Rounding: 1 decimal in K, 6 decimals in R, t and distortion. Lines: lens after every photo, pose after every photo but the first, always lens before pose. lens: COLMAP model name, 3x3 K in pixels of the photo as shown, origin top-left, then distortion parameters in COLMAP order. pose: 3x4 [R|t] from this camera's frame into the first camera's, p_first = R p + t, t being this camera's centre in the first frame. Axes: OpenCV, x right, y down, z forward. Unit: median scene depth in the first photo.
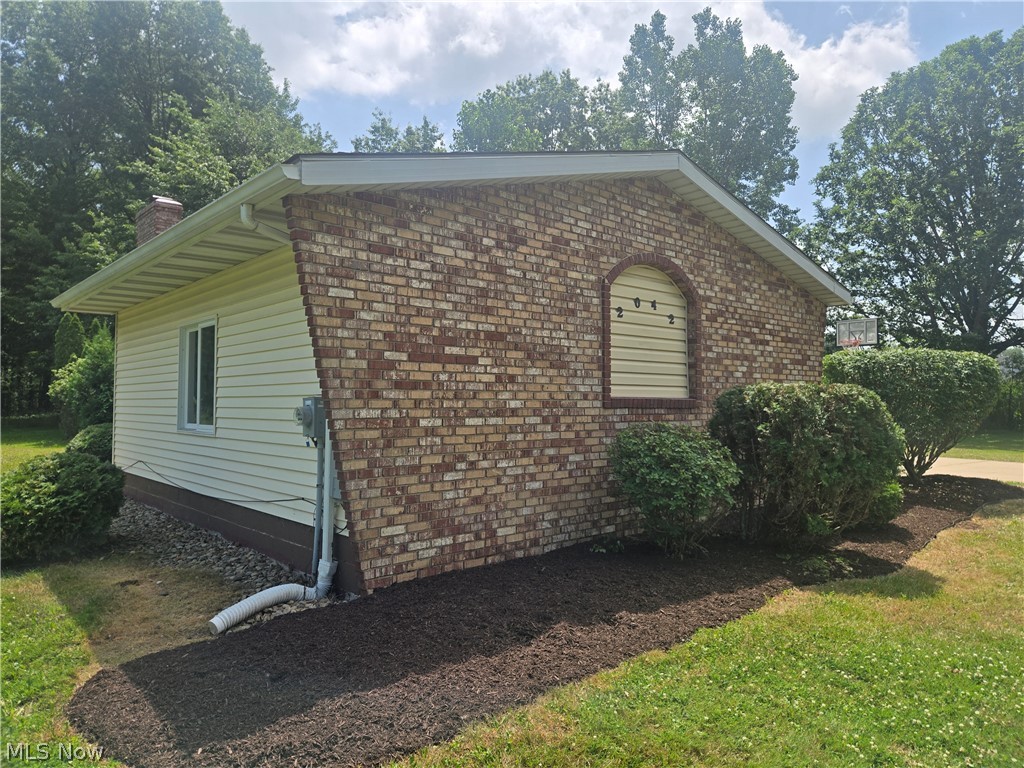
lens RADIAL K [[690.9, 0, 512.0], [0, 690.9, 384.0], [0, 0, 1]] dist [0.060956, -0.057024]
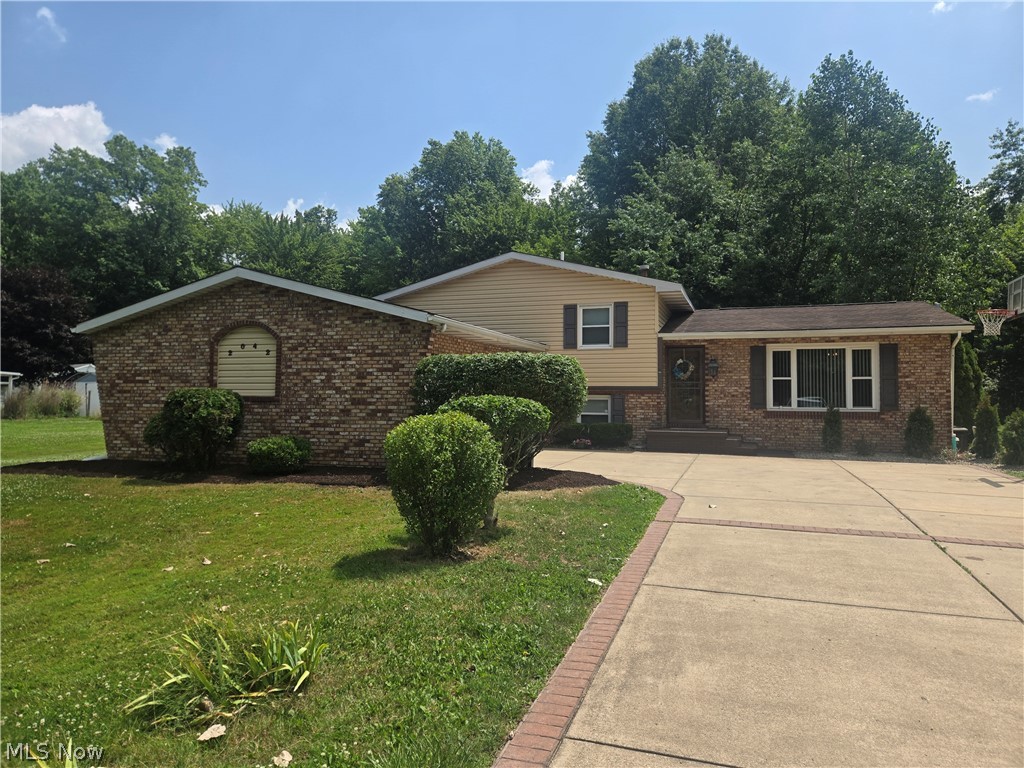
lens RADIAL K [[690.9, 0, 512.0], [0, 690.9, 384.0], [0, 0, 1]] dist [0.060956, -0.057024]
pose [[0.496459, -0.015812, -0.867916, 2.494485], [0.018257, 0.999803, -0.007771, 0.017427], [0.867868, -0.011988, 0.496650, 0.769509]]
